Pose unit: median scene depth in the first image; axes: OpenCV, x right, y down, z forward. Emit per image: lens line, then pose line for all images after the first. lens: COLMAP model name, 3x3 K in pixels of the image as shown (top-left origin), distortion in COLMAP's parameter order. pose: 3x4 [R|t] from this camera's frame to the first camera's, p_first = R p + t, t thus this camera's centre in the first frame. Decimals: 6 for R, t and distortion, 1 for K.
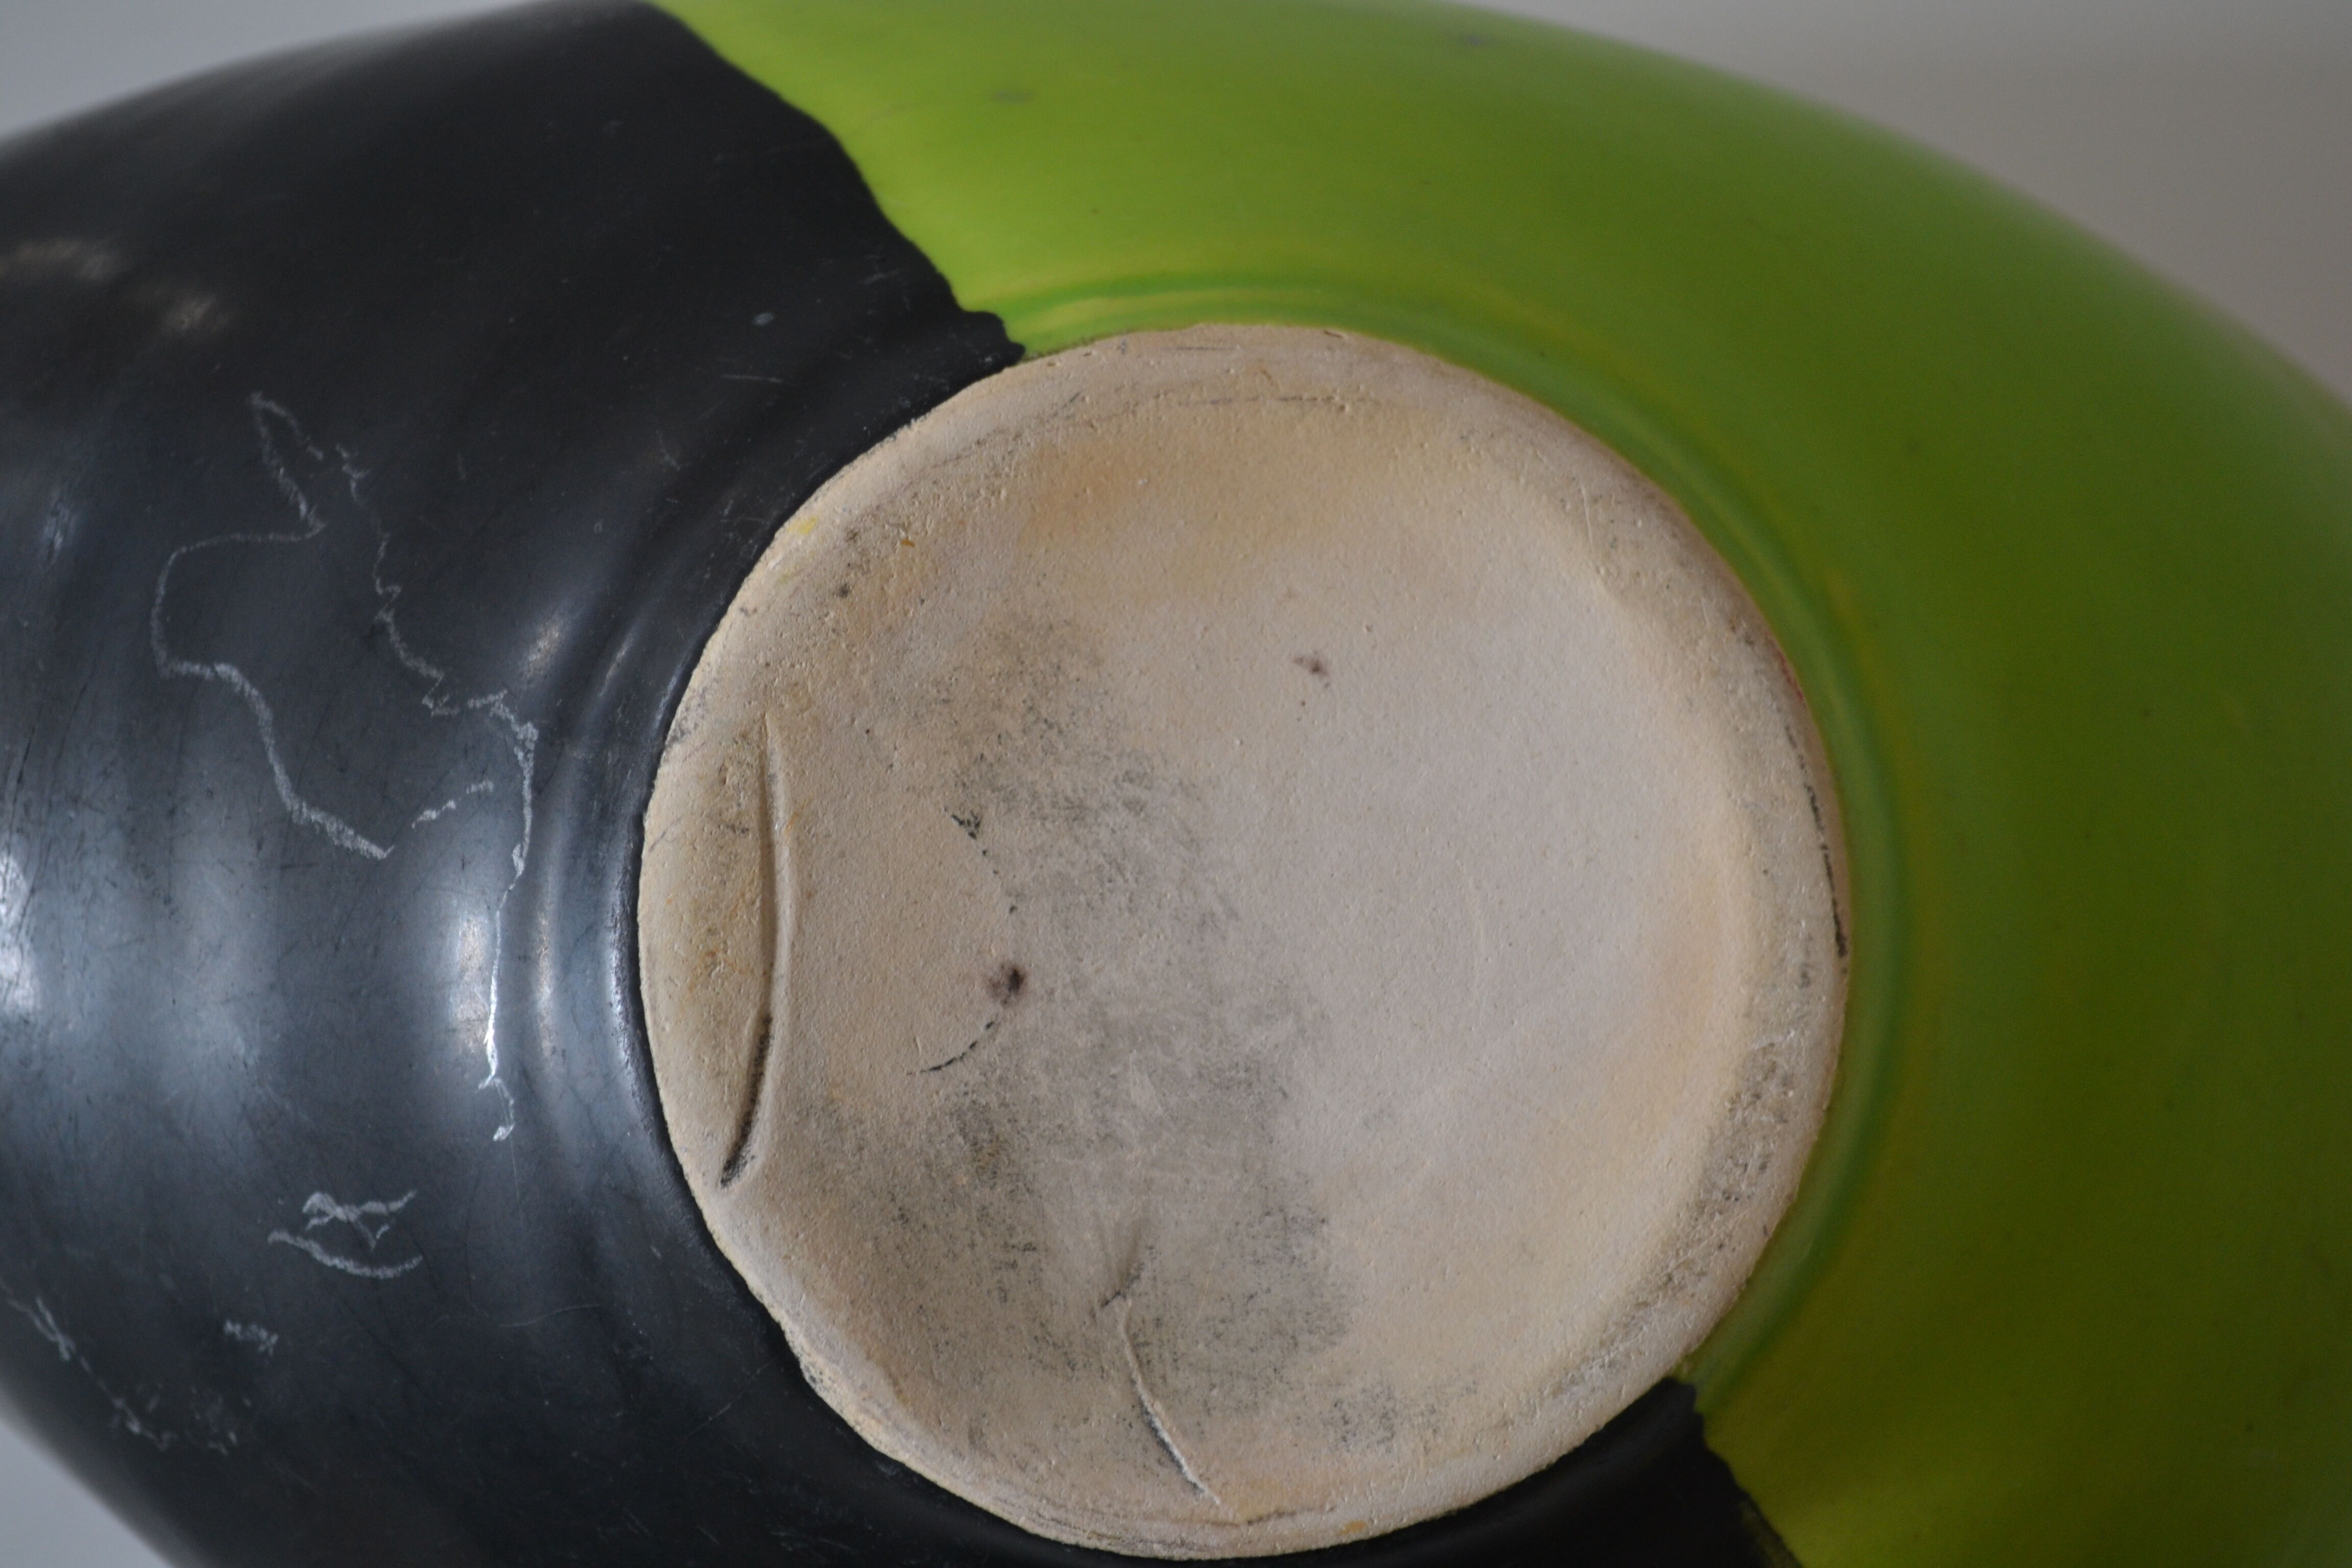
lens RADIAL K [[5577.3, 0, 1175.5], [0, 5577.3, 769.4], [0, 0, 1]] dist [-0.028589, 0.000000]
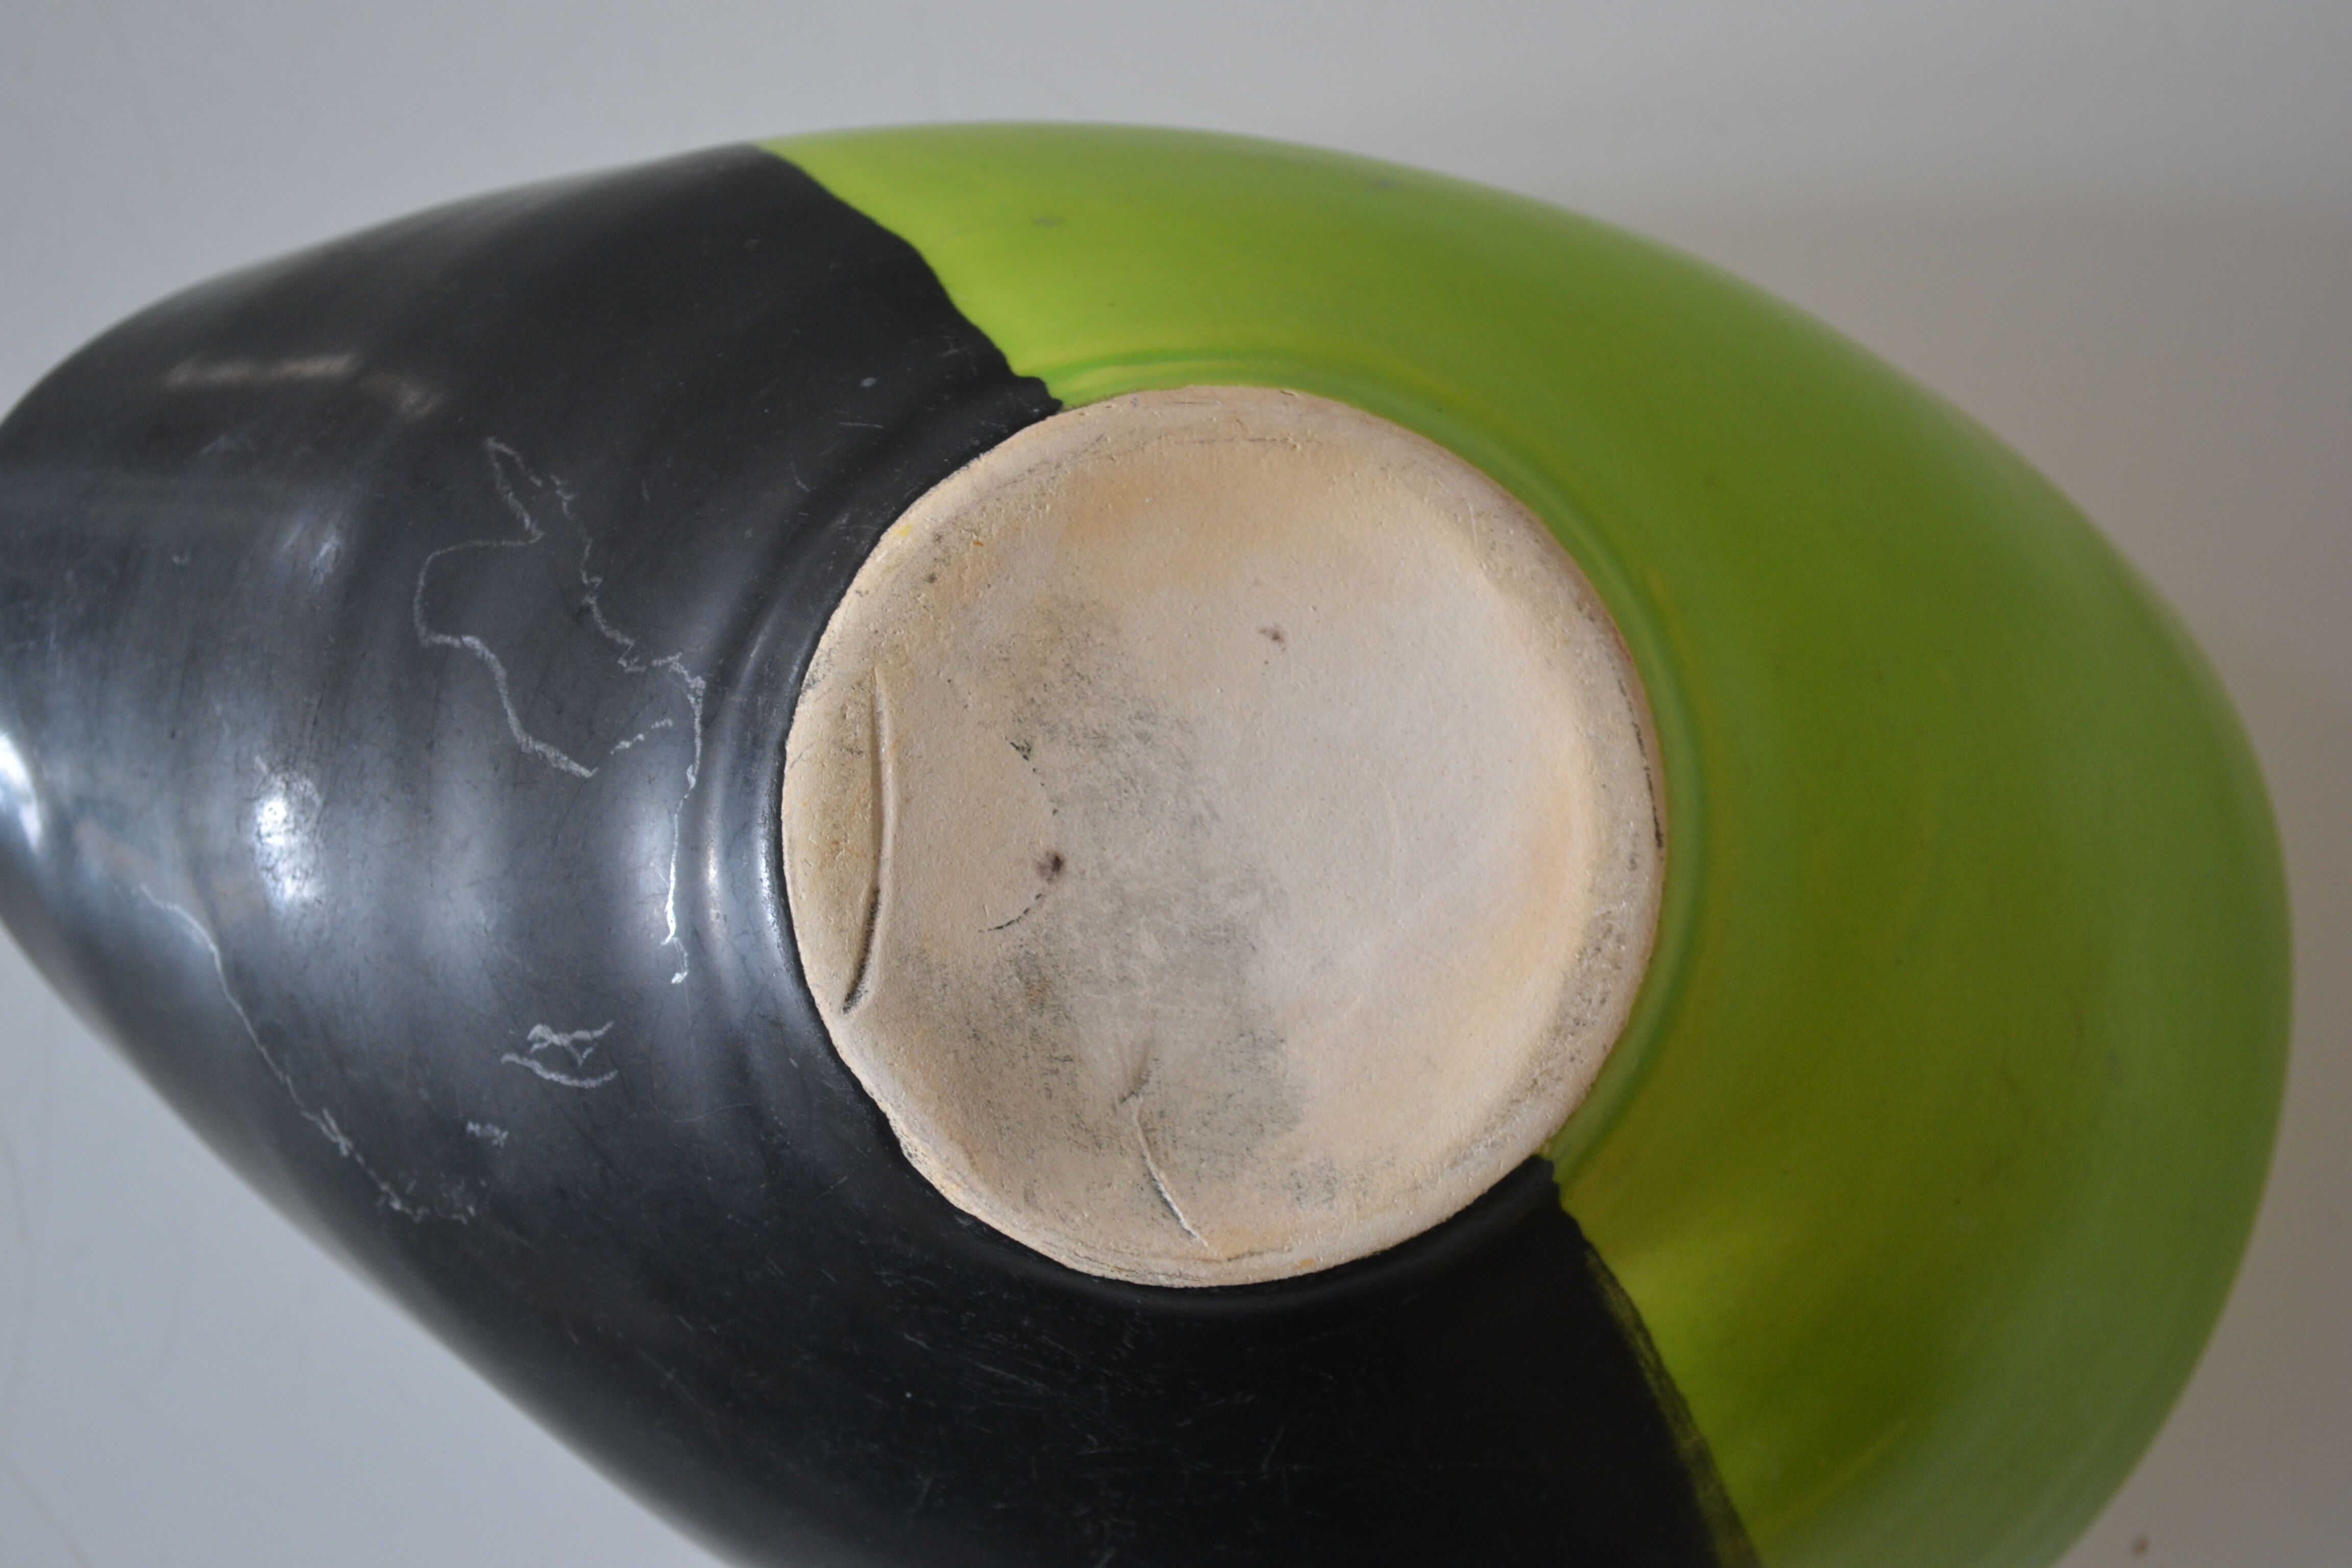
lens RADIAL K [[4690.7, 0, 1179.8], [0, 4690.7, 800.7], [0, 0, 1]] dist [-0.035753, 0.000000]
pose [[0.999614, -0.000274, 0.027798, -0.030224], [0.000709, 0.999878, -0.015632, 0.039891], [-0.027791, 0.015646, 0.999491, -0.146972]]
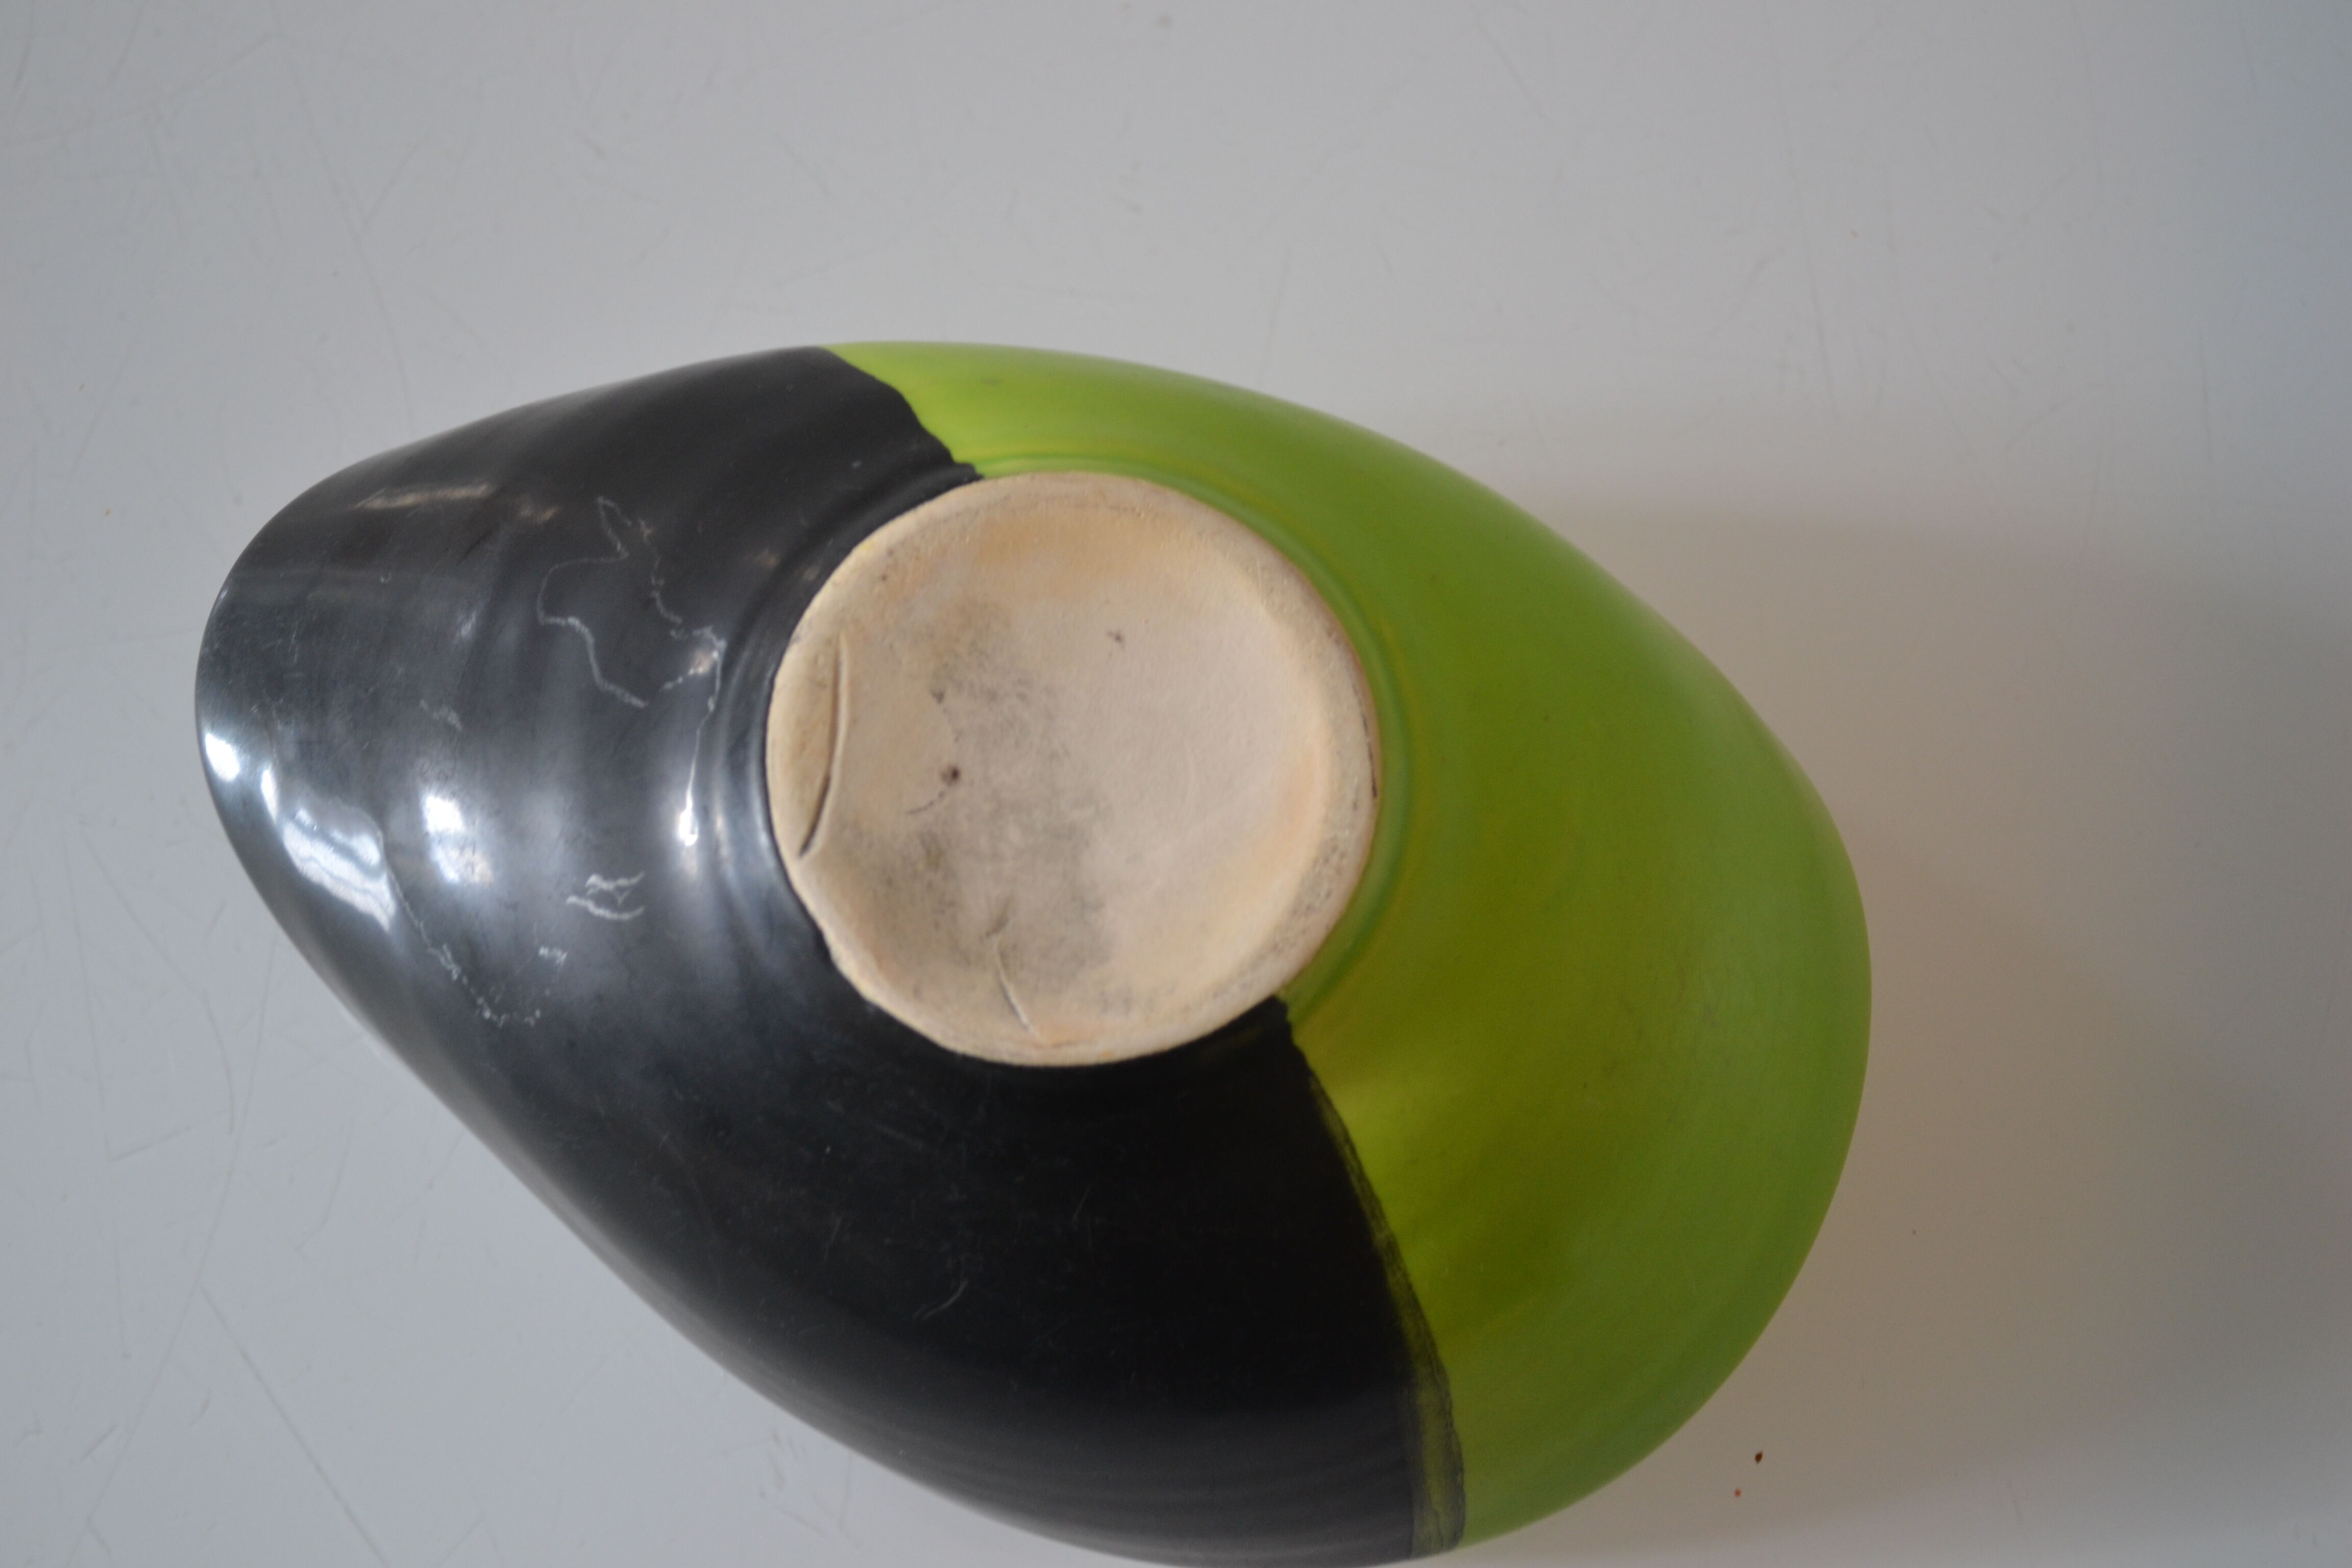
lens RADIAL K [[4039.9, 0, 1174.4], [0, 4039.9, 785.3], [0, 0, 1]] dist [-0.044165, 0.000000]
pose [[0.998015, 0.060078, -0.018878, 0.075734], [-0.062743, 0.974282, -0.216421, 0.344001], [0.005391, 0.217176, 0.976118, -0.397770]]
